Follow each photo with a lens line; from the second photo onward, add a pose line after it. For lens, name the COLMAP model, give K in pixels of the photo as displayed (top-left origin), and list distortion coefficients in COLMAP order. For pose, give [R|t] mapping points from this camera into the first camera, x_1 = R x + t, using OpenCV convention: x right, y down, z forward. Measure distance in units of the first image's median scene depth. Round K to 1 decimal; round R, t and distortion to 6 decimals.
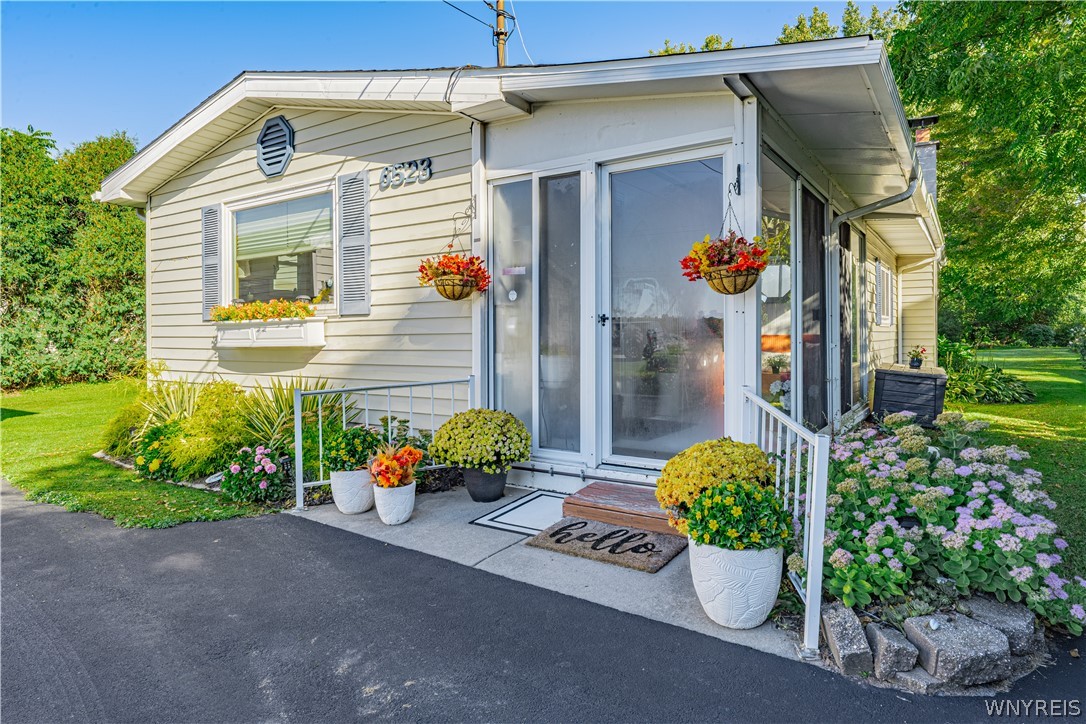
lens RADIAL K [[635.0, 0, 547.7], [0, 635.0, 352.1], [0, 0, 1]] dist [-0.000698, 0.003152]
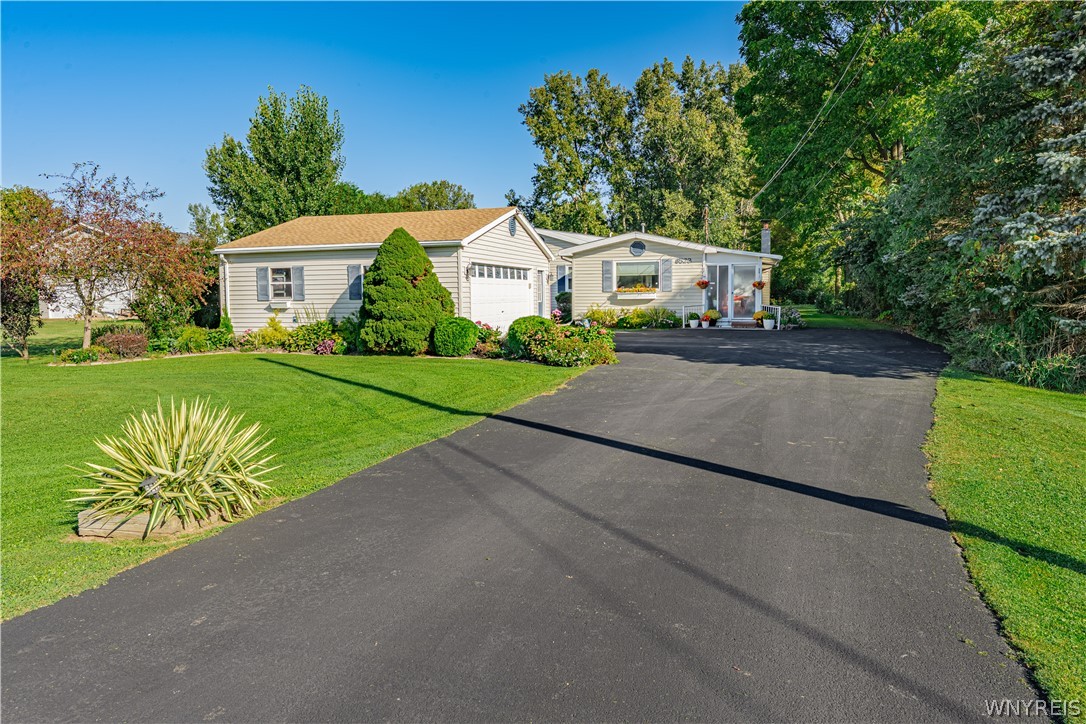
lens RADIAL K [[635.0, 0, 551.7], [0, 635.0, 353.1], [0, 0, 1]] dist [-0.000698, 0.003152]
pose [[0.958919, -0.025439, 0.282536, -2.125552], [0.008044, 0.998009, 0.062559, 0.080038], [-0.283565, -0.057717, 0.957215, -2.750094]]
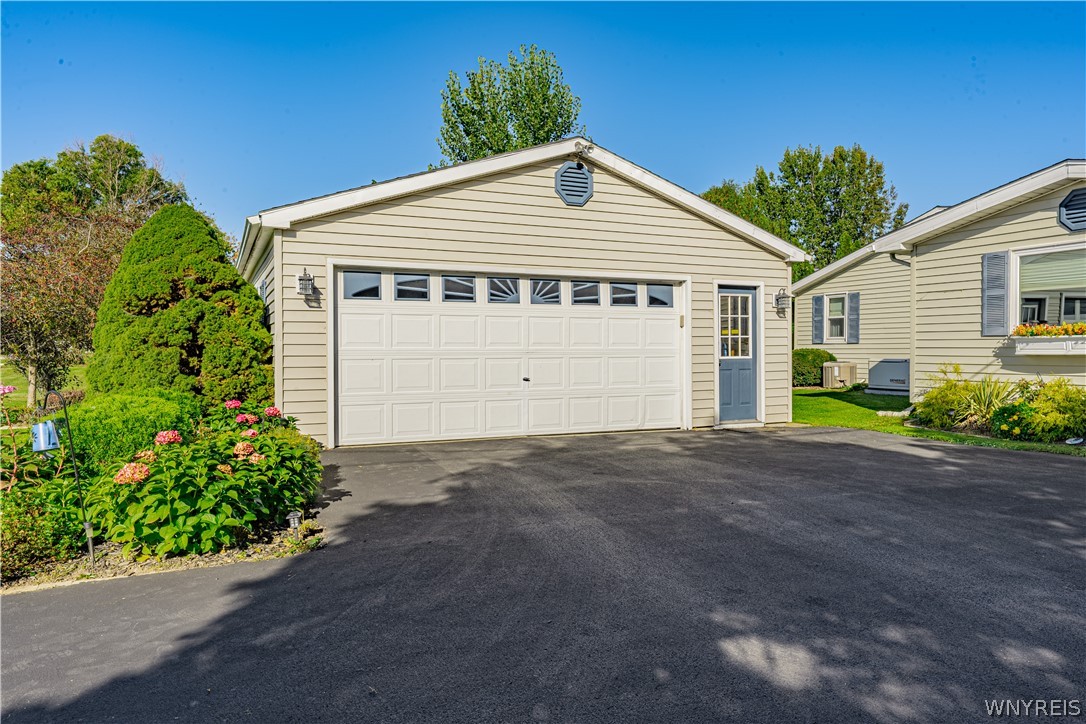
lens RADIAL K [[725.6, 0, 547.4], [0, 725.6, 364.4], [0, 0, 1]] dist [0.004153, 0.004528]
pose [[0.852027, 0.017931, -0.523191, -0.595938], [-0.021128, 0.999777, -0.000142, 0.037556], [0.523072, 0.011175, 0.852215, -0.964571]]
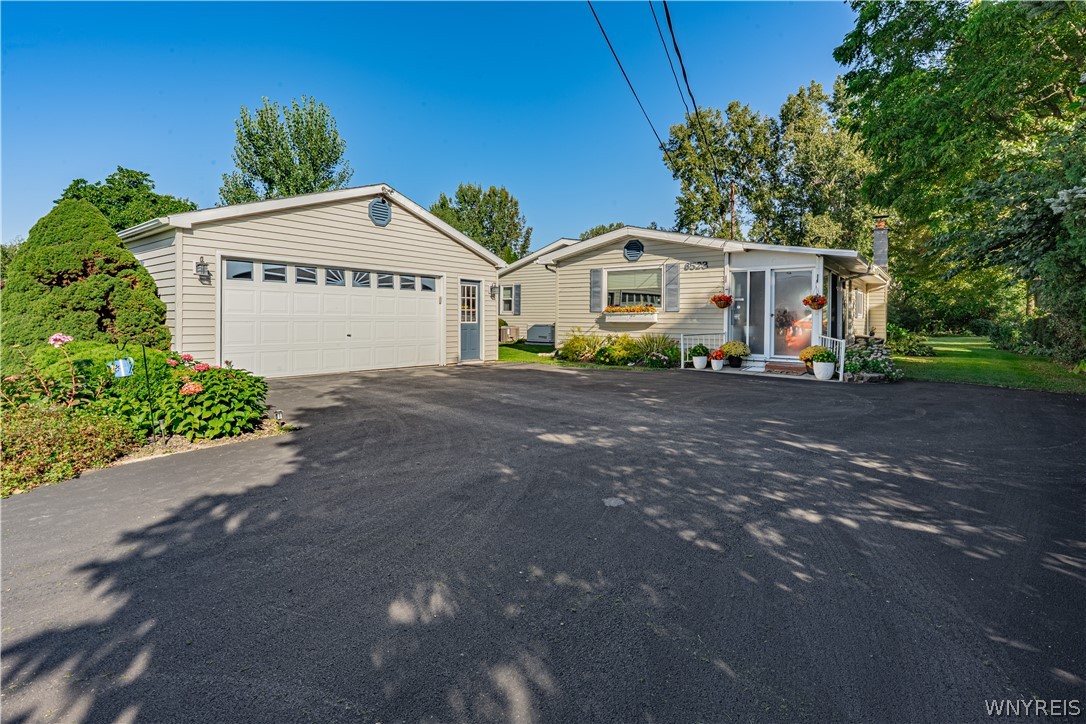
lens RADIAL K [[522.6, 0, 541.1], [0, 522.6, 333.4], [0, 0, 1]] dist [0.000900, 0.000434]
pose [[0.997795, 0.019383, -0.063470, -0.694694], [-0.019506, 0.999809, -0.001318, 0.053426], [0.063432, 0.002553, 0.997983, -1.343722]]
